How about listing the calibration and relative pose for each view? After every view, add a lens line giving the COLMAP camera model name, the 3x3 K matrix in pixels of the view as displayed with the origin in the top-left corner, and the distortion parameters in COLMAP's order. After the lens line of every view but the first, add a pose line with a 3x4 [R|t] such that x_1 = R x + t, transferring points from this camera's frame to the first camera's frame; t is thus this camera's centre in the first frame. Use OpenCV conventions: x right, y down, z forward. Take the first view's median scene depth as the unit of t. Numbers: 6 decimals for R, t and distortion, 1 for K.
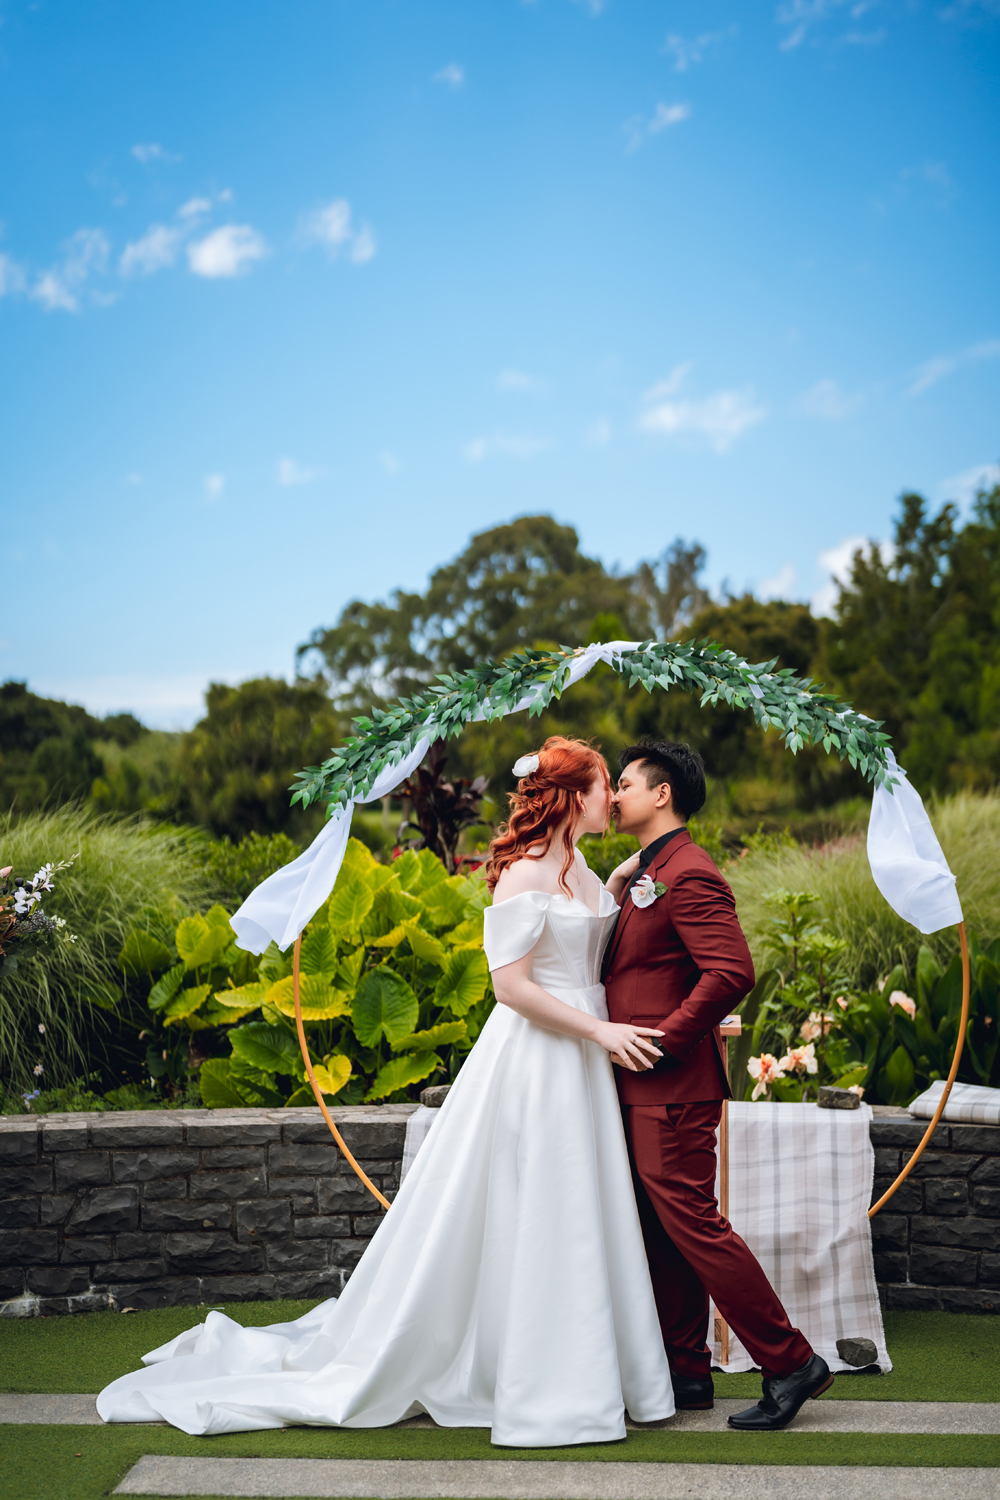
lens RADIAL K [[2172.3, 0, 499.6], [0, 2172.3, 756.5], [0, 0, 1]] dist [-0.015901, 0.000000]
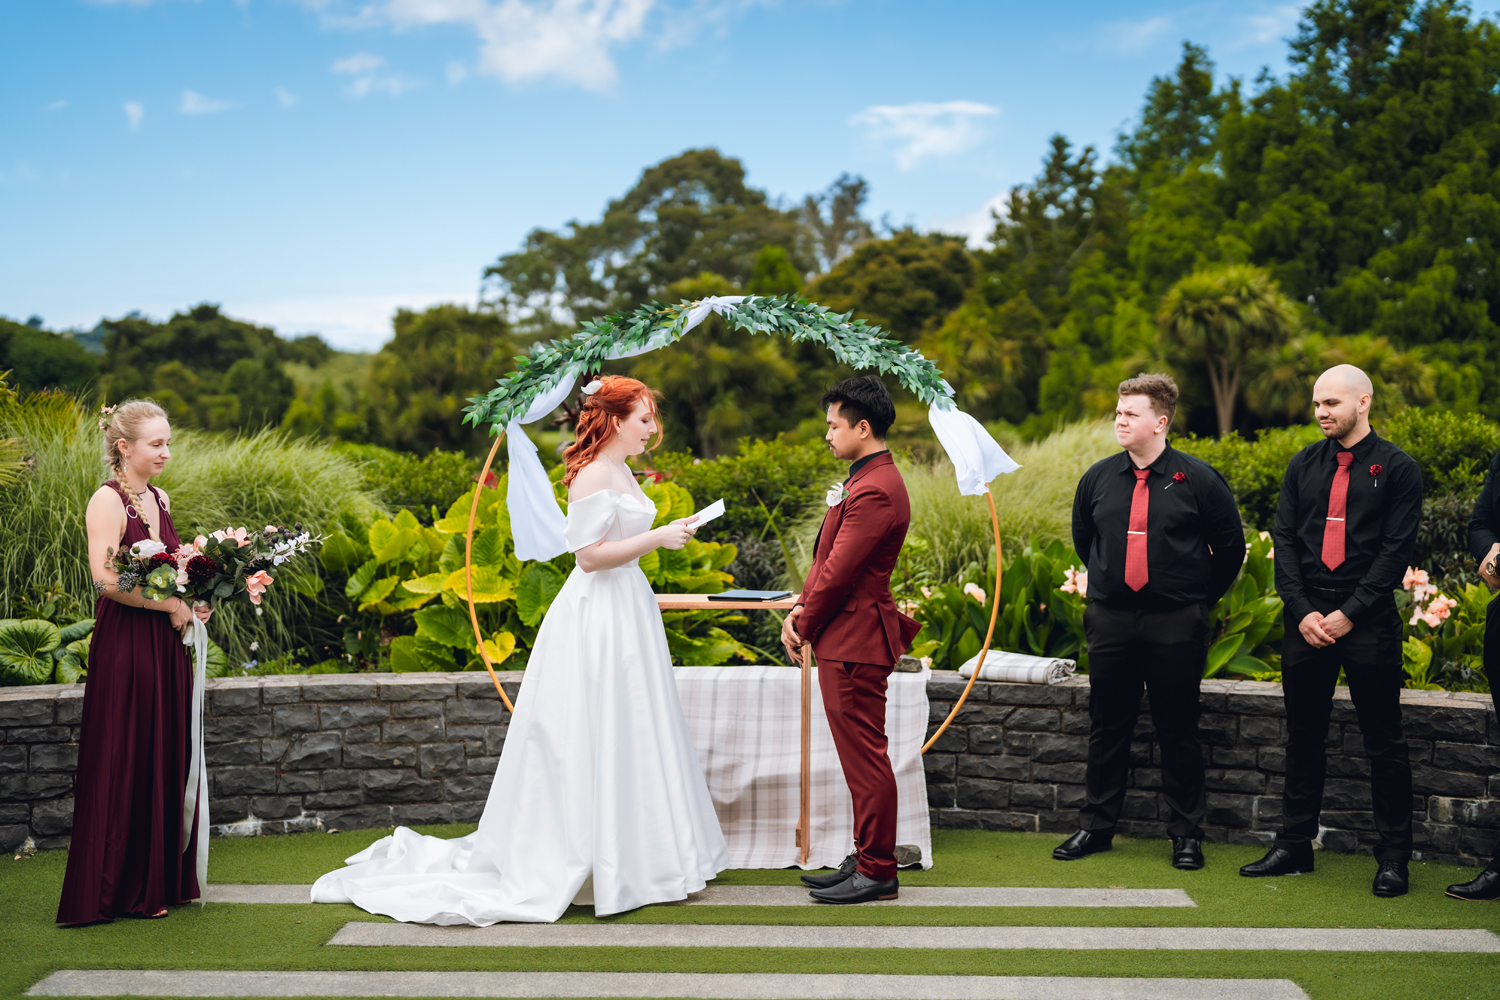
lens RADIAL K [[2172.3, 0, 757.5], [0, 2172.3, 497.5], [0, 0, 1]] dist [-0.015901, 0.000000]
pose [[0.999460, 0.004389, 0.032560, 0.026079], [-0.006181, 0.998460, 0.055134, -0.005070], [-0.032268, -0.055306, 0.997948, -0.202941]]
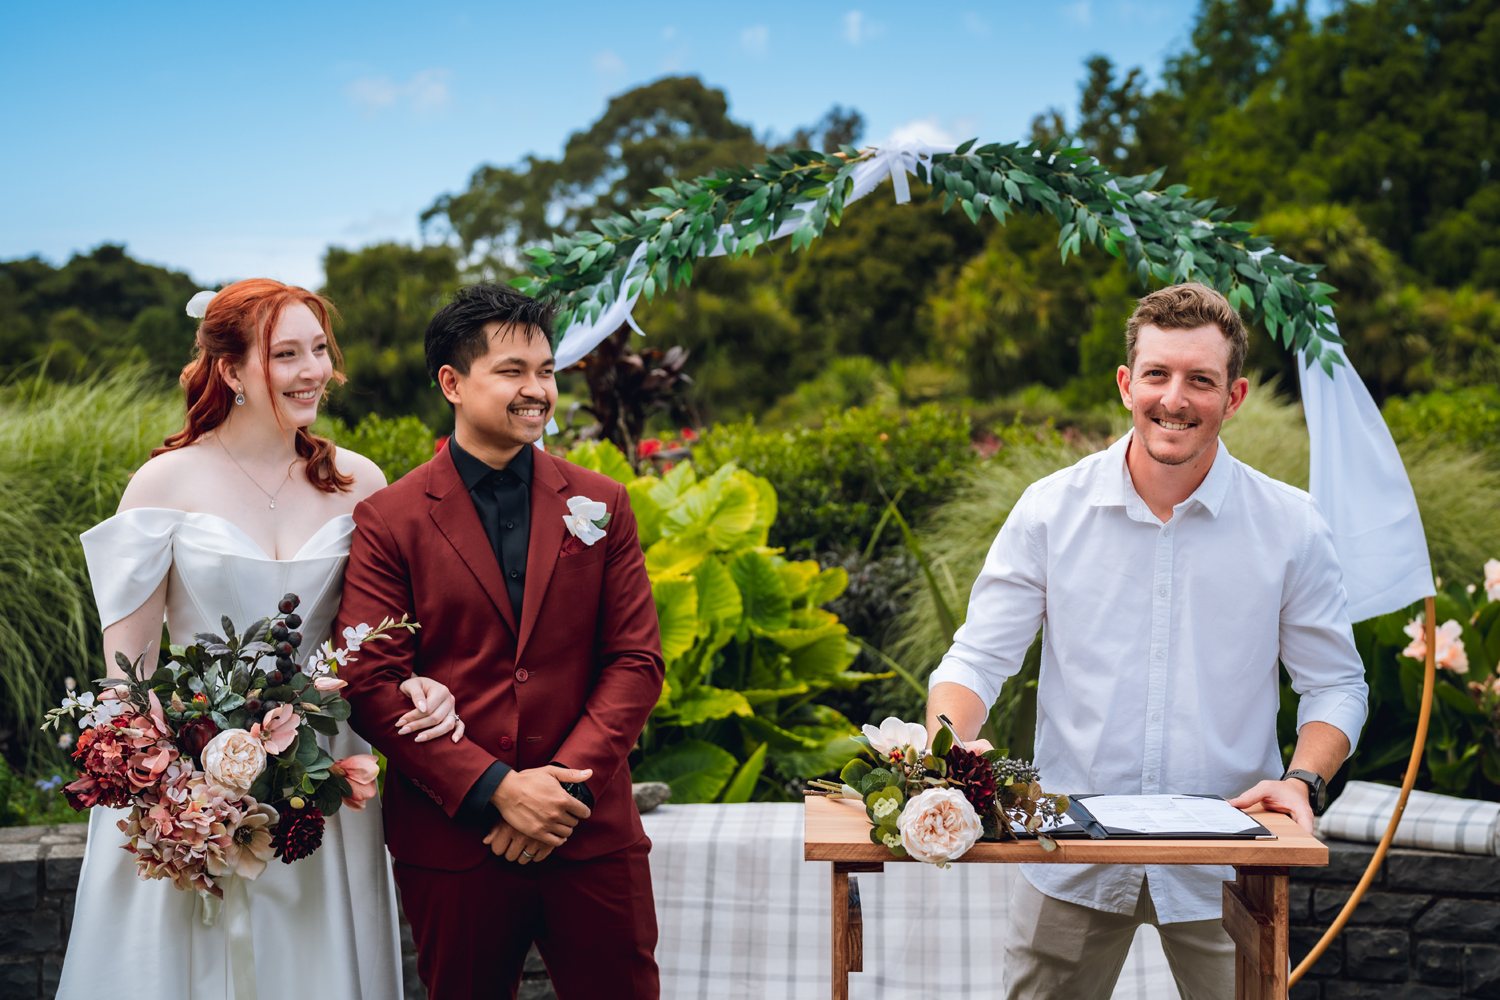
lens RADIAL K [[2172.3, 0, 796.9], [0, 2172.3, 416.8], [0, 0, 1]] dist [-0.015901, 0.000000]
pose [[0.996702, 0.013546, 0.080016, -0.030773], [-0.016325, 0.999282, 0.034183, 0.008237], [-0.079496, -0.035376, 0.996207, 0.270292]]
